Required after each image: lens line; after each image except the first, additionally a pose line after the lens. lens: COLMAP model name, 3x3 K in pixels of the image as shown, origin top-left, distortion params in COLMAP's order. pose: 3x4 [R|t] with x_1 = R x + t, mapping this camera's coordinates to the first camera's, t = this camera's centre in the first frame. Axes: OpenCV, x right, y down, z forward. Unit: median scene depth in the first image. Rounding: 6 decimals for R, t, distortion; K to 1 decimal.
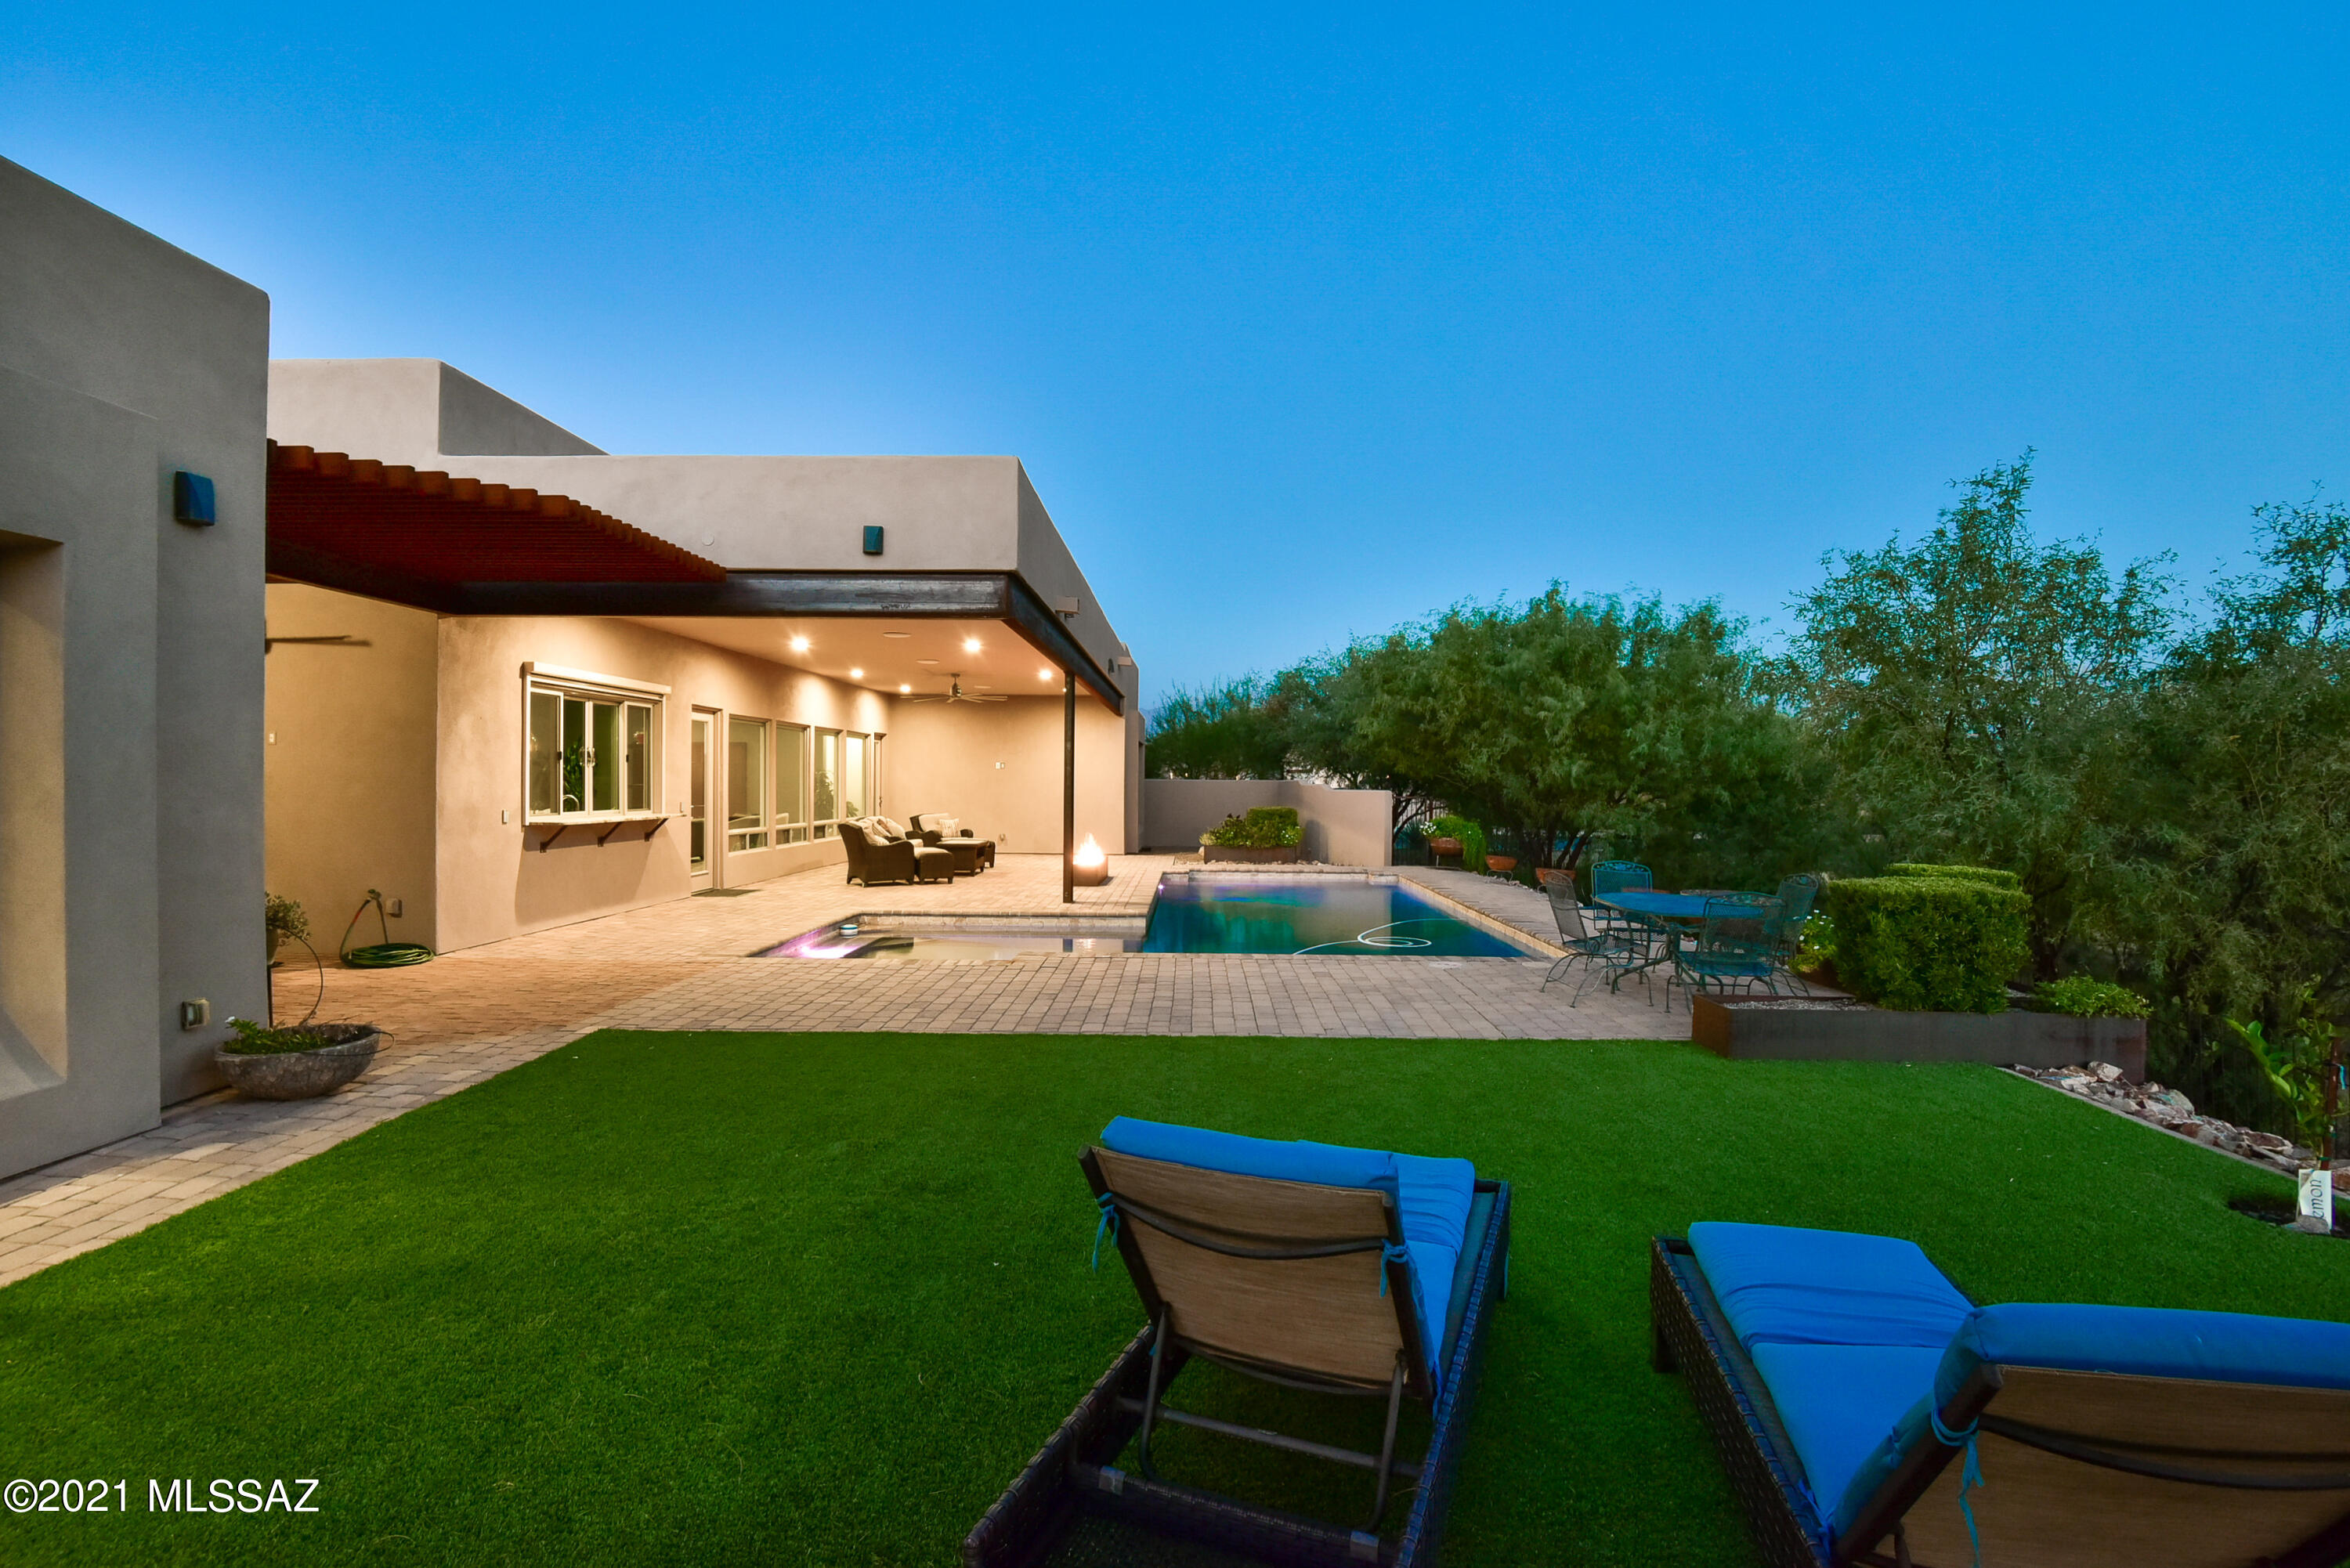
lens RADIAL K [[1082.6, 0, 1190.8], [0, 1082.6, 789.1], [0, 0, 1]] dist [-0.014196, -0.001679]
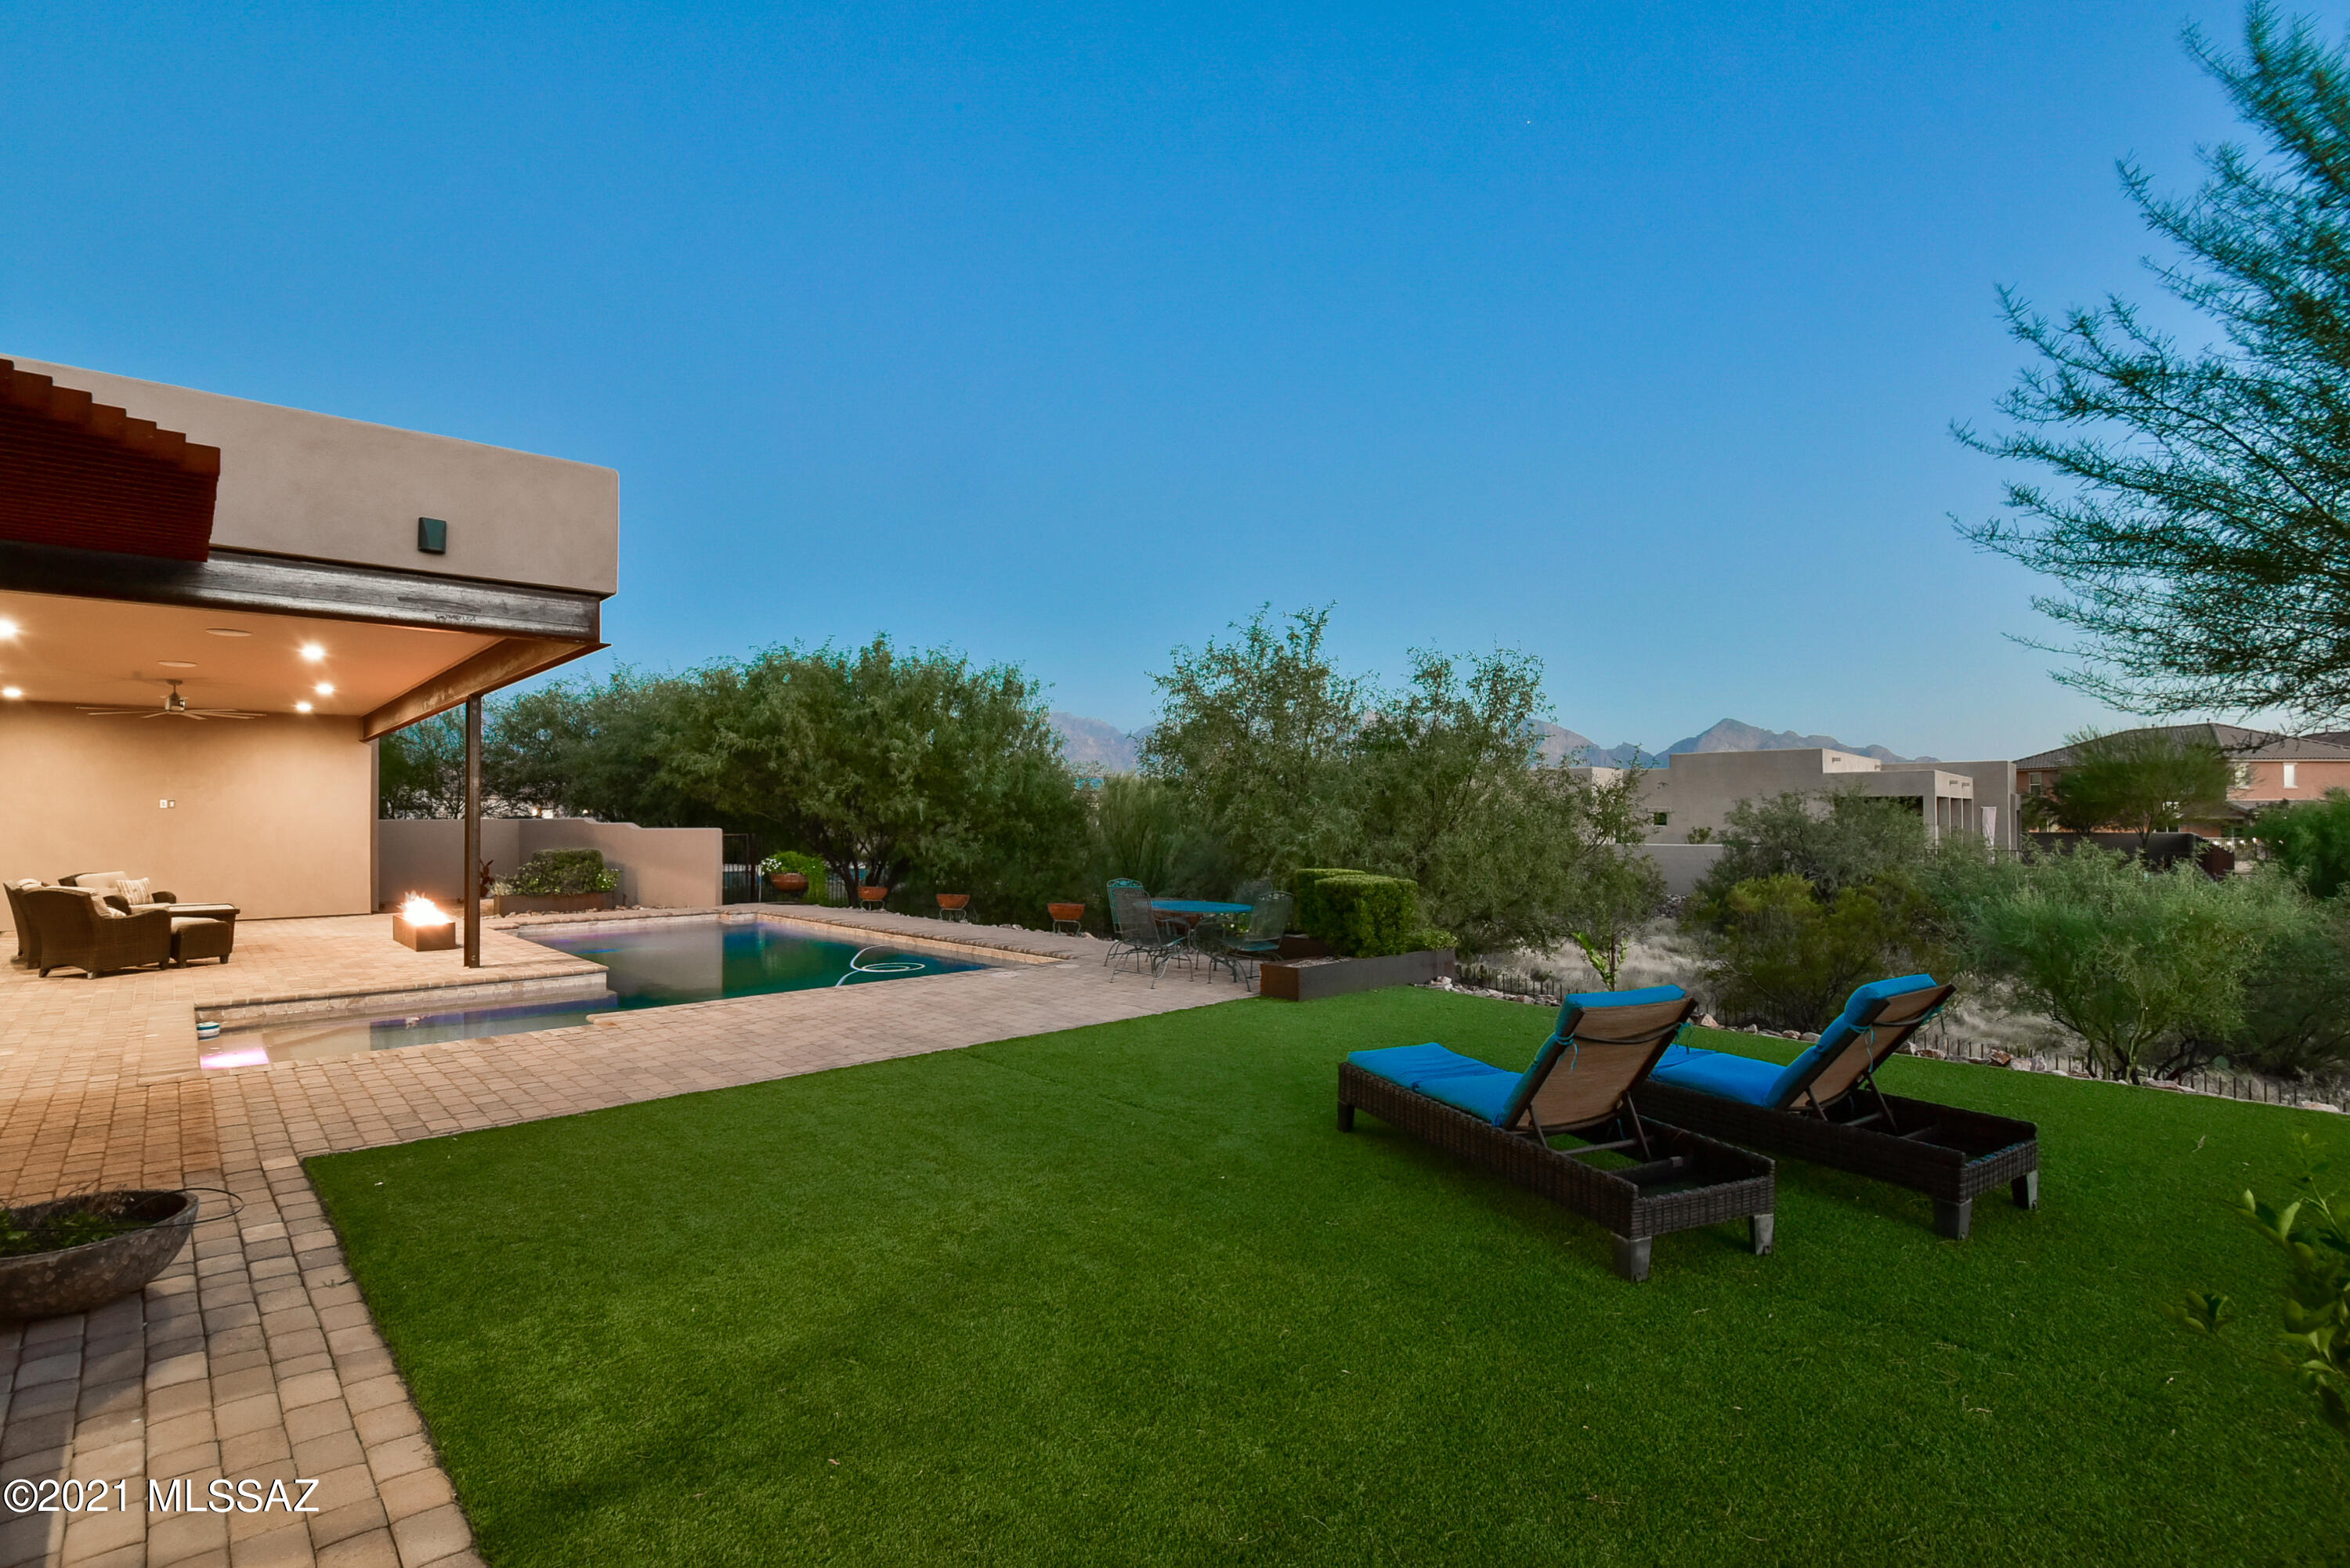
lens RADIAL K [[1082.6, 0, 1172.1], [0, 1082.6, 788.9], [0, 0, 1]] dist [-0.014196, -0.001679]
pose [[0.727104, 0.005818, 0.686502, -0.317578], [0.016126, 0.999543, -0.025550, -0.004431], [-0.686338, 0.029648, 0.726678, 0.011681]]
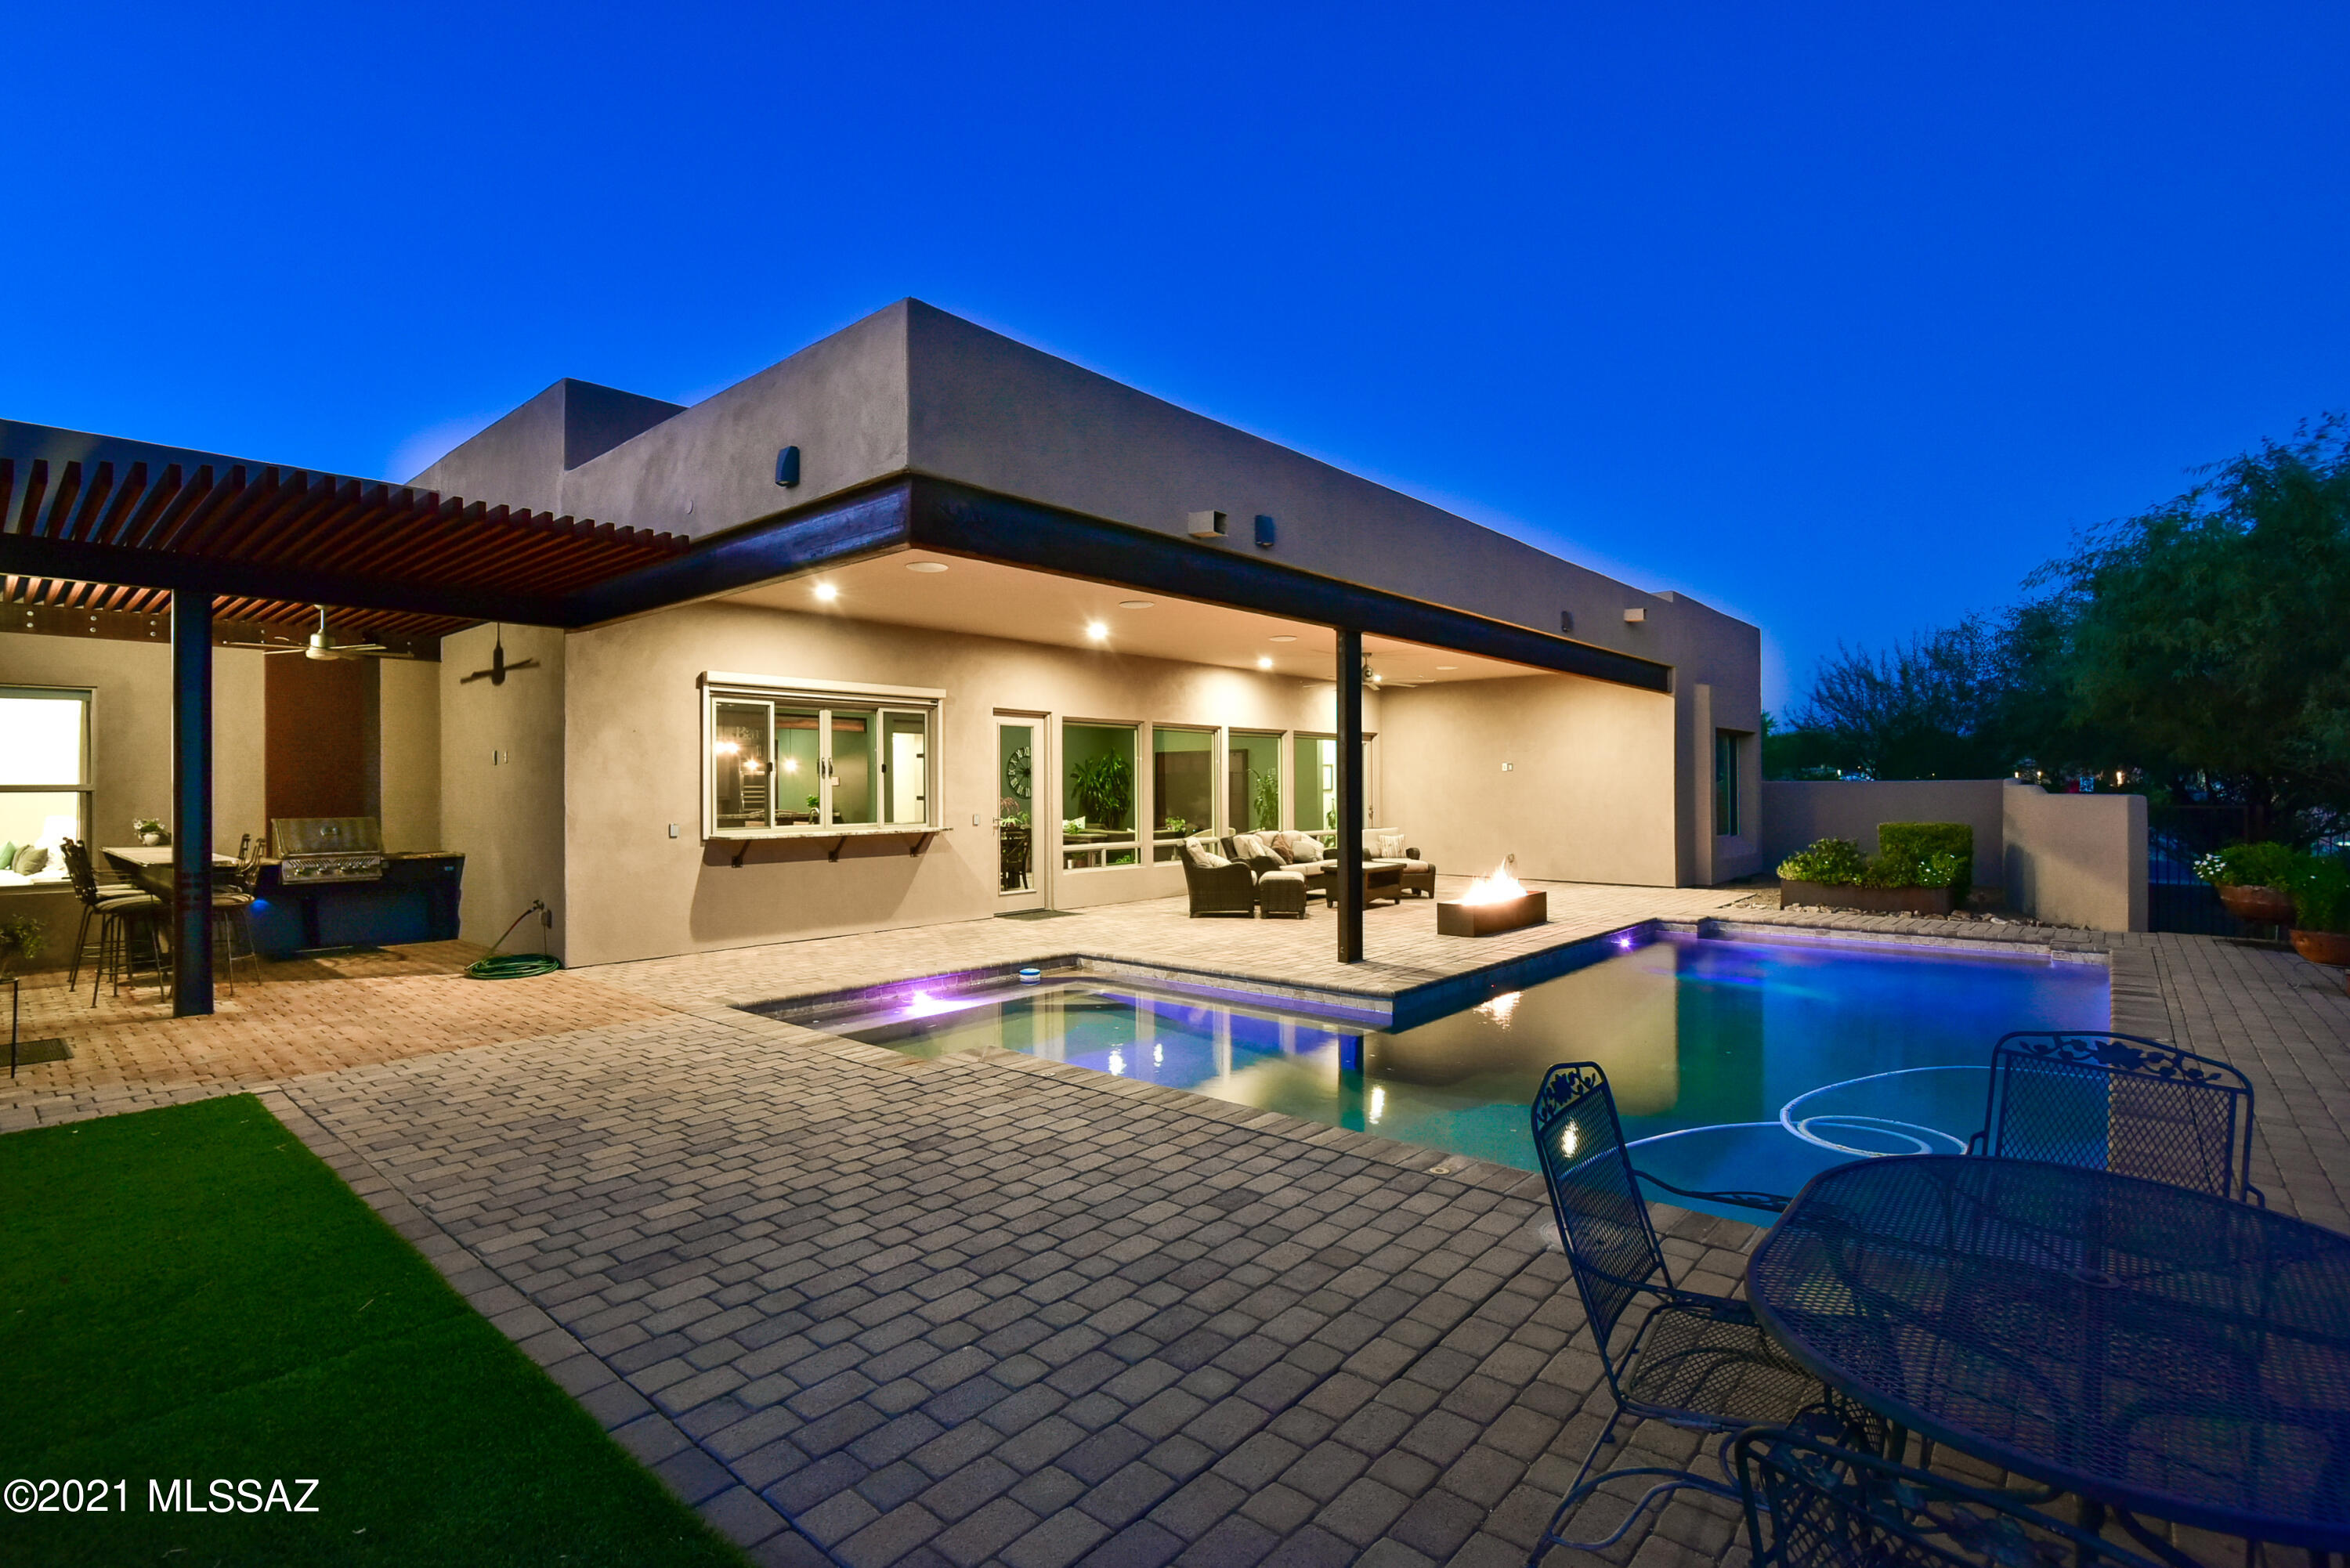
lens RADIAL K [[1082.6, 0, 1183.4], [0, 1082.6, 805.4], [0, 0, 1]] dist [-0.014196, -0.001679]
pose [[0.759898, -0.000412, -0.650042, 0.279318], [0.005757, 0.999965, 0.006096, -0.000635], [0.650017, -0.008374, 0.759874, 0.435964]]
